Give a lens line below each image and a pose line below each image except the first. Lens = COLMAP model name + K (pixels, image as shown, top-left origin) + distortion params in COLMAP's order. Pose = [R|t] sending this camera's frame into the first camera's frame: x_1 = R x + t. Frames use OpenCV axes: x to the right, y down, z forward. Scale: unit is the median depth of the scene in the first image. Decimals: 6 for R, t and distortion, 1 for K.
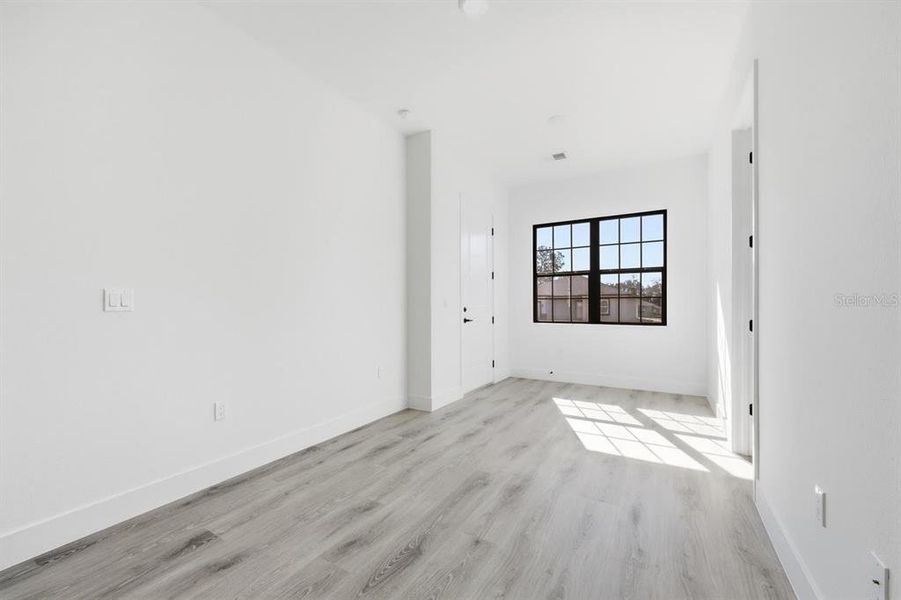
lens RADIAL K [[368.5, 0, 451.8], [0, 368.5, 305.7], [0, 0, 1]] dist [0.000064, 0.000070]
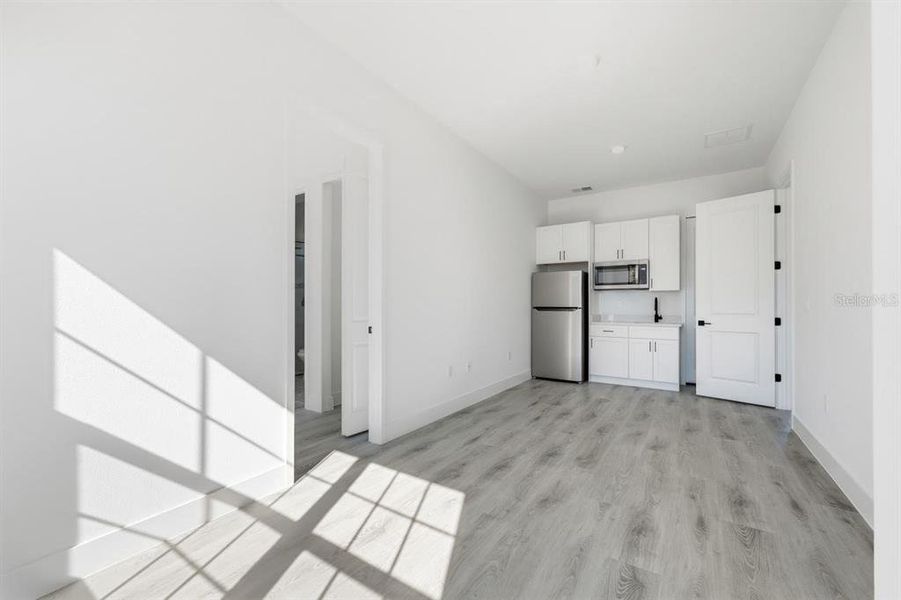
lens RADIAL K [[365.4, 0, 450.0], [0, 365.4, 303.8], [0, 0, 1]] dist [-0.001718, 0.000307]
pose [[-0.998274, 0.003737, 0.058608, 0.279169], [0.003478, 0.999984, -0.004524, -0.006494], [-0.058624, -0.004312, -0.998271, 1.414596]]
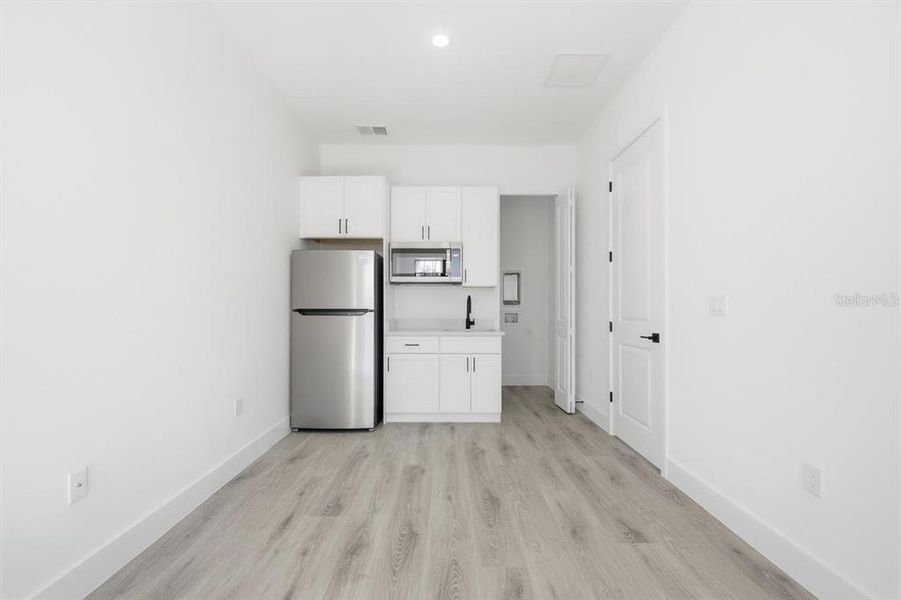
lens RADIAL K [[368.5, 0, 451.8], [0, 368.5, 305.7], [0, 0, 1]] dist [0.000064, 0.000070]
pose [[-0.858001, 0.002942, -0.513639, 0.144075], [0.002462, 0.999996, 0.001614, -0.007872], [0.513642, 0.000120, -0.858005, 0.804445]]
